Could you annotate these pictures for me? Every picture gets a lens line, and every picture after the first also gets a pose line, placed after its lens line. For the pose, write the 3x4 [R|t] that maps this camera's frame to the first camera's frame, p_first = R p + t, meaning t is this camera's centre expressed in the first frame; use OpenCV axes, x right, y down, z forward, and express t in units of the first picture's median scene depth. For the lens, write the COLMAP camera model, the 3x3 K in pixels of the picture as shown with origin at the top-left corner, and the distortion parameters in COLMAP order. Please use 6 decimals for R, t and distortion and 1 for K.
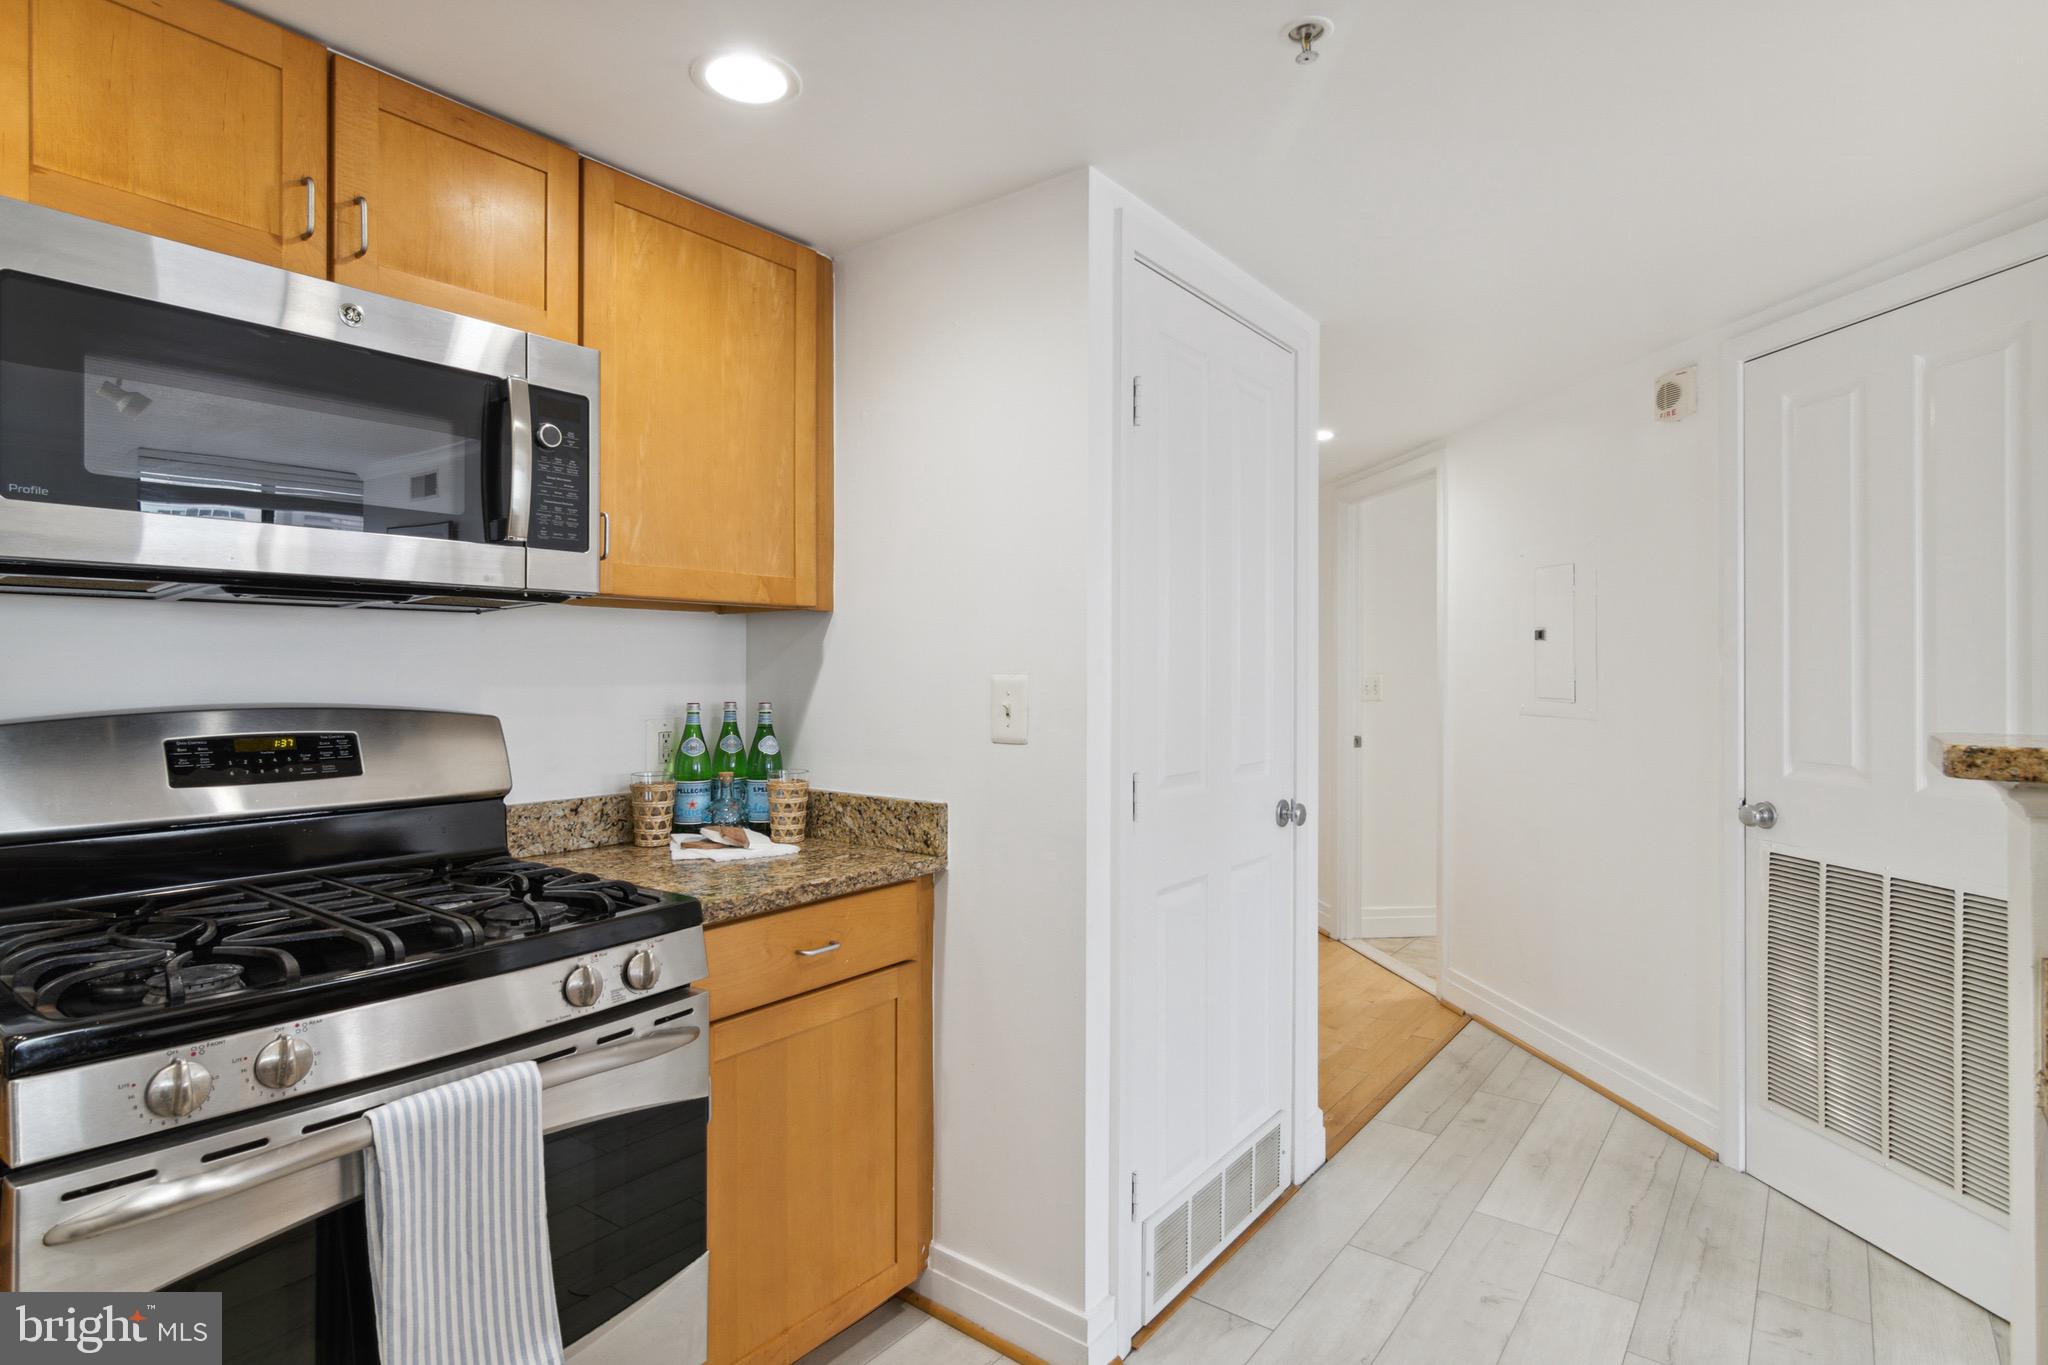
lens RADIAL K [[1050.2, 0, 1013.5], [0, 1050.2, 667.8], [0, 0, 1]] dist [0.001898, 0.000030]
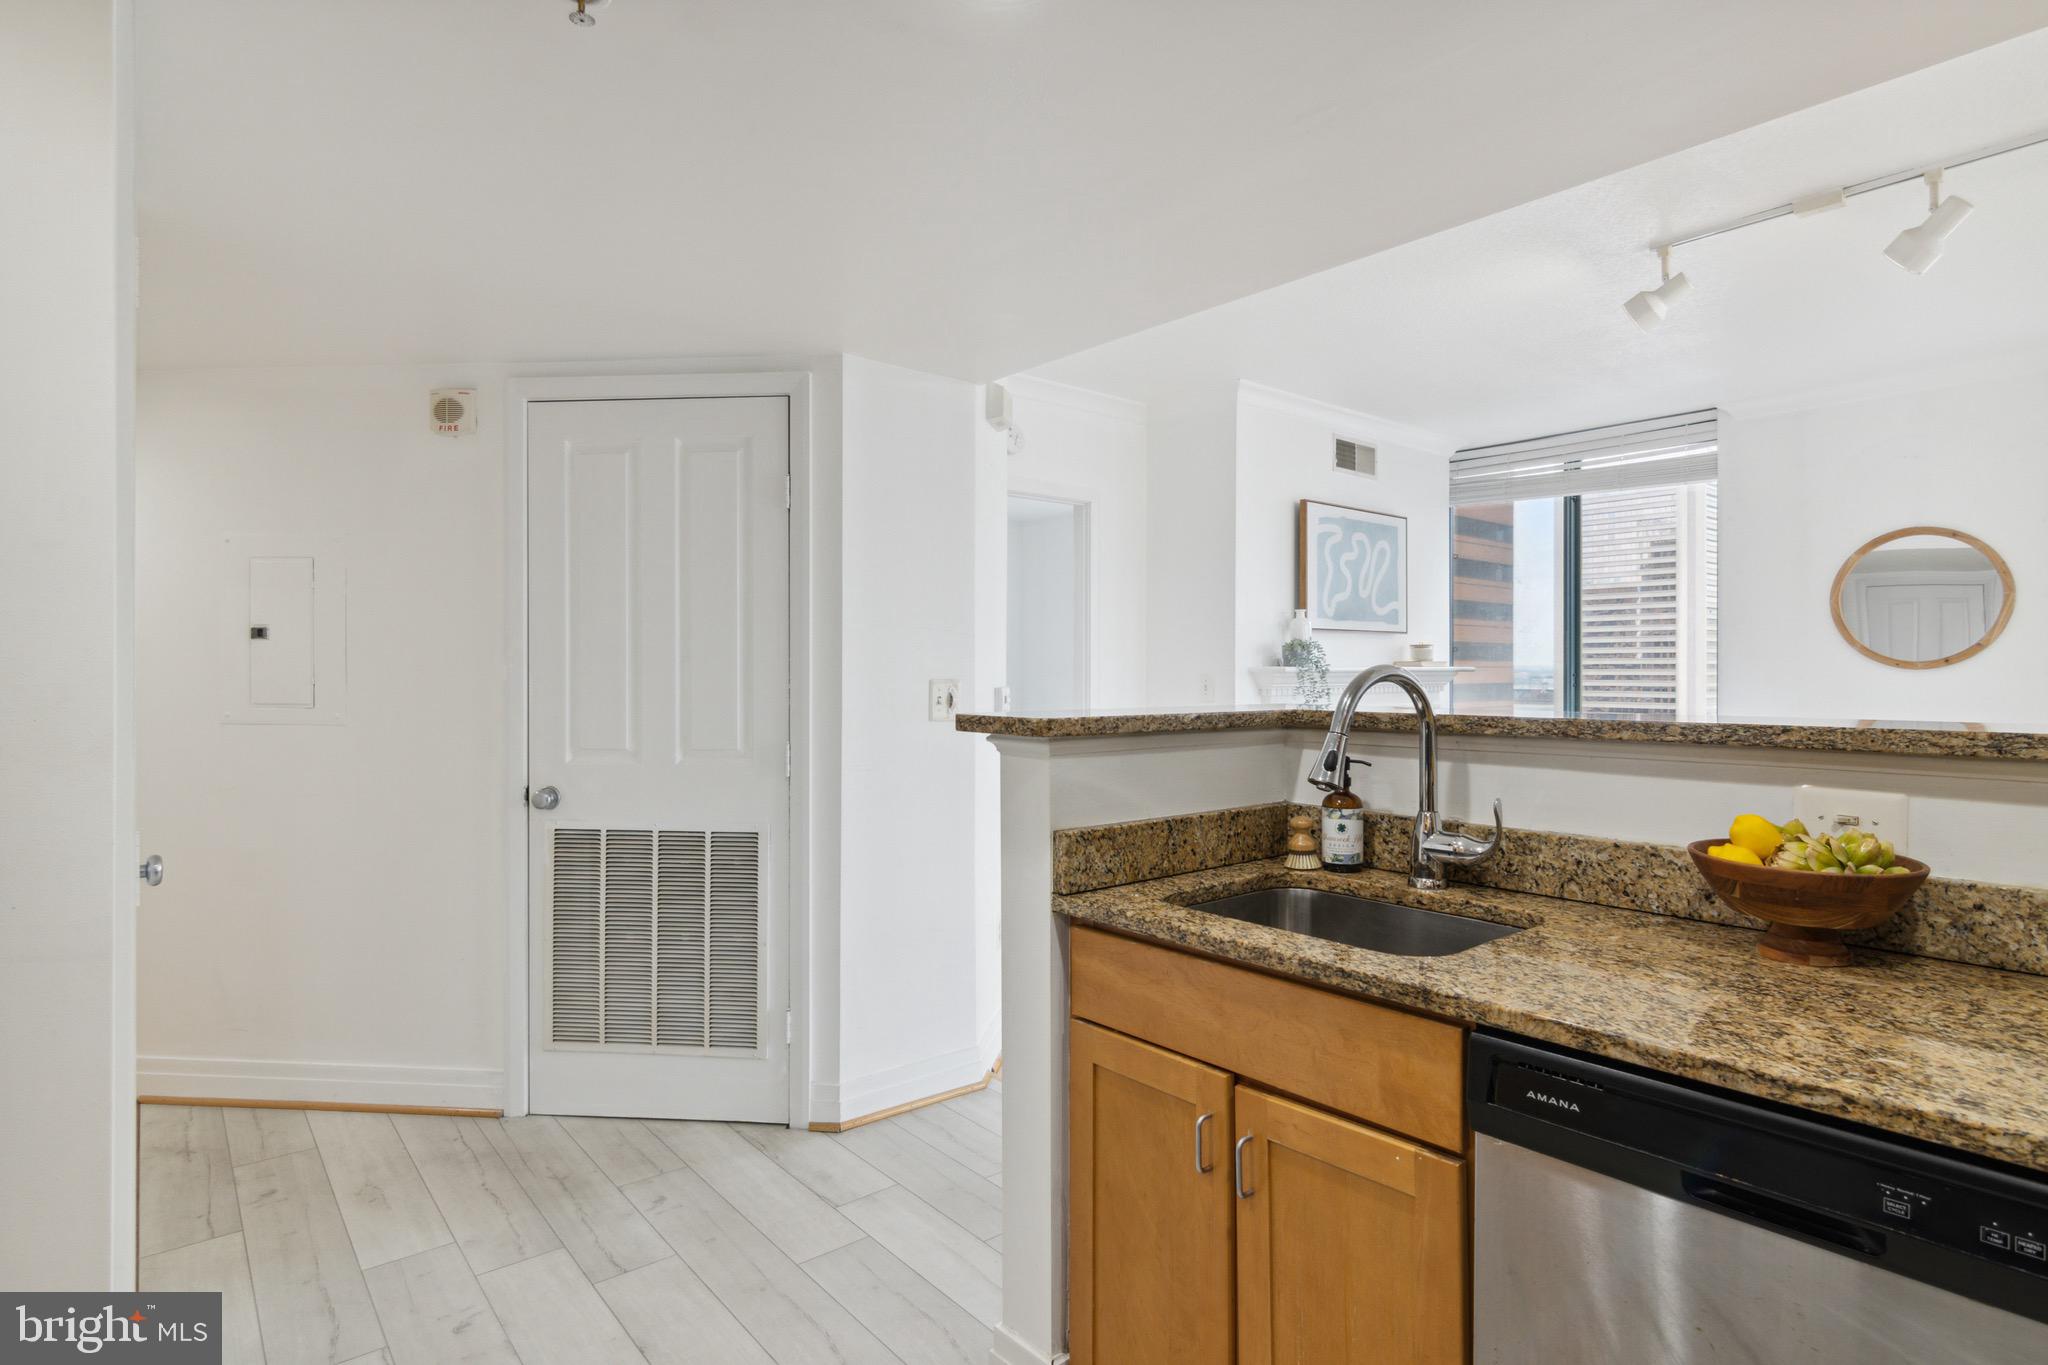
lens RADIAL K [[1066.9, 0, 1018.8], [0, 1066.9, 669.5], [0, 0, 1]] dist [0.000529, 0.000724]
pose [[0.220069, 0.000222, 0.975484, -0.379800], [-0.003606, 0.999993, 0.000586, -0.005098], [-0.975478, -0.003647, 0.220069, 0.278824]]
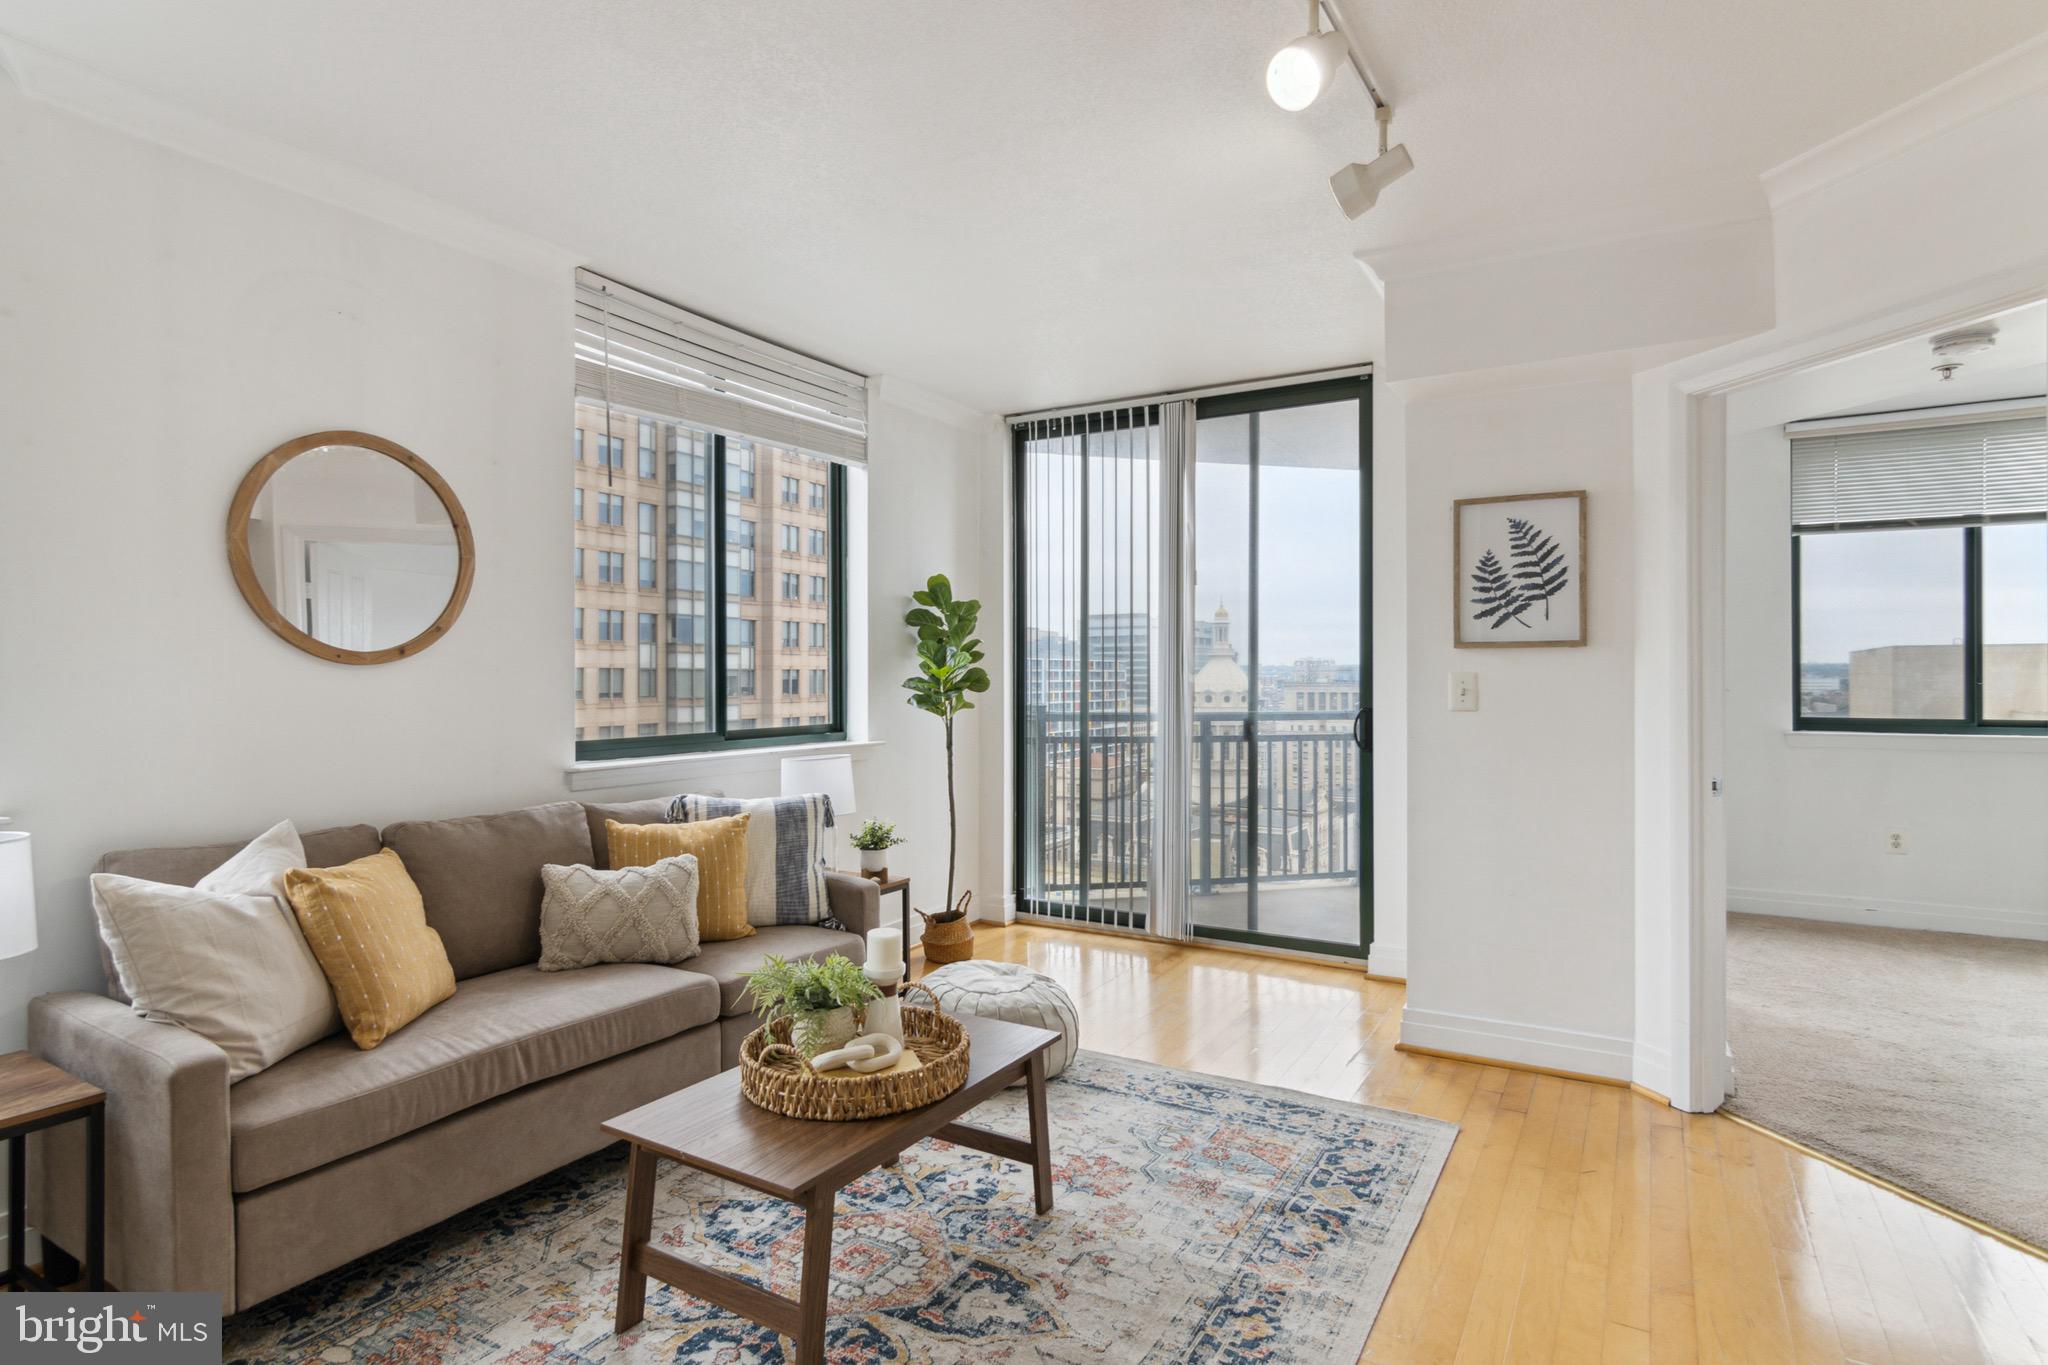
lens RADIAL K [[1066.9, 0, 1018.8], [0, 1066.9, 669.5], [0, 0, 1]] dist [0.000529, 0.000724]
pose [[-0.993495, 0.000027, -0.113871, 1.423462], [0.001279, 0.999940, -0.010919, 0.010999], [0.113864, -0.010994, -0.993435, 0.390669]]
